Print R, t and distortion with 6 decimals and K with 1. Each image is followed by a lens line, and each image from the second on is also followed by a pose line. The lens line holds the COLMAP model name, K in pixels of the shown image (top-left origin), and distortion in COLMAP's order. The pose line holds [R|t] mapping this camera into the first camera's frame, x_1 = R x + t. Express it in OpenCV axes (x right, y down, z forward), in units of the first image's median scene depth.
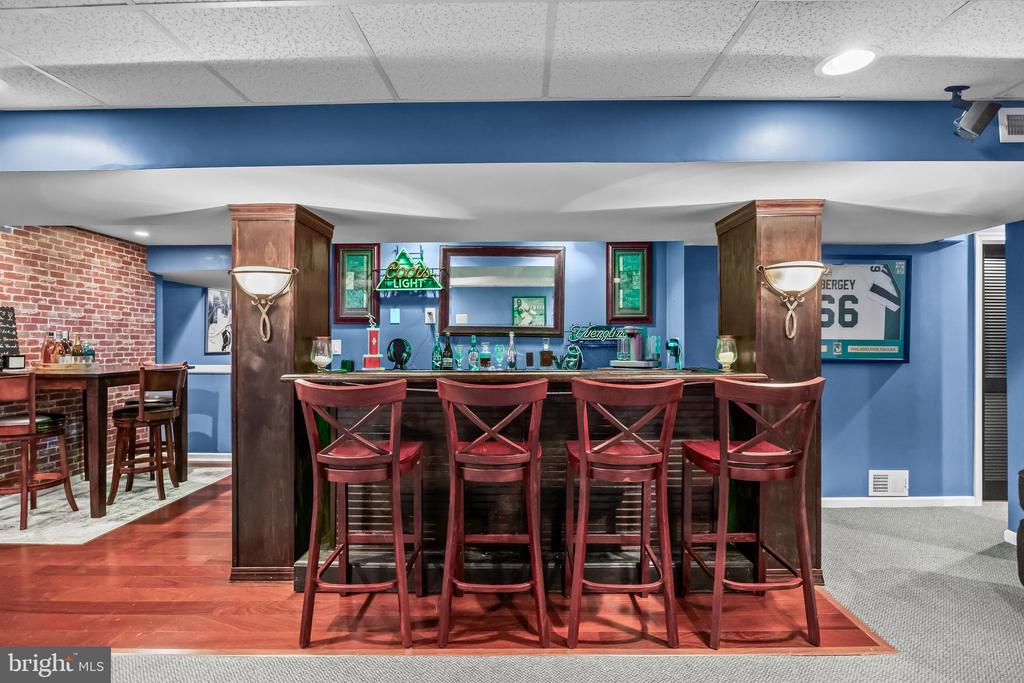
lens RADIAL K [[482.8, 0, 512.0], [0, 482.8, 341.5], [0, 0, 1]] dist [-0.000230, -0.000088]
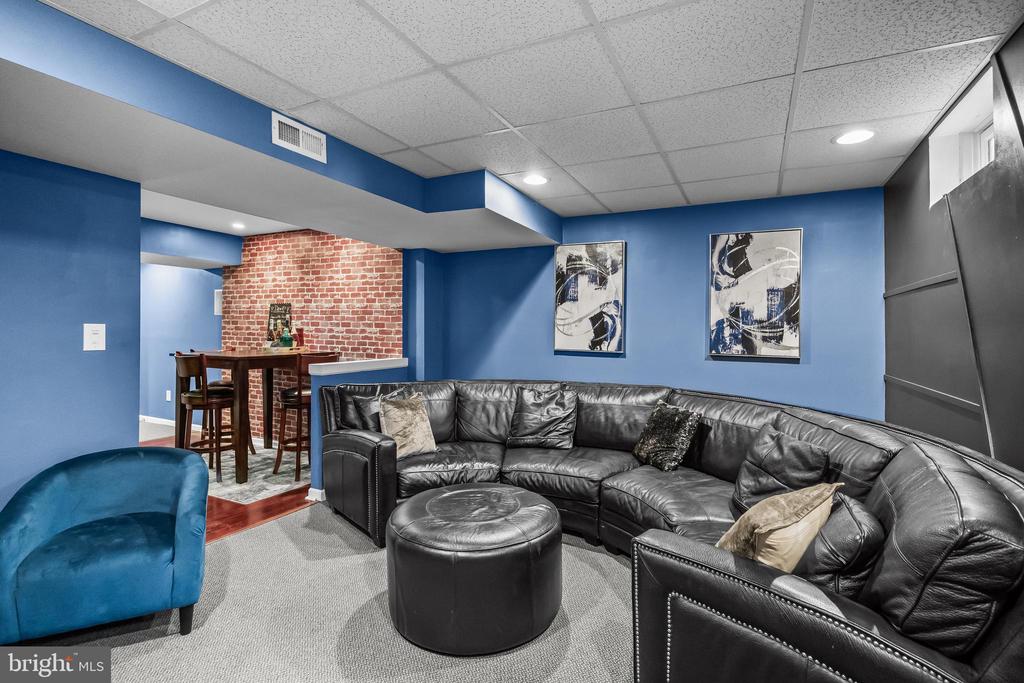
lens RADIAL K [[482.8, 0, 512.0], [0, 482.8, 341.5], [0, 0, 1]] dist [-0.000230, -0.000088]
pose [[-0.437093, 0.000764, -0.899416, -0.023365], [-0.017448, 0.999804, 0.009329, 0.003062], [0.899247, 0.019771, -0.436994, 0.536255]]
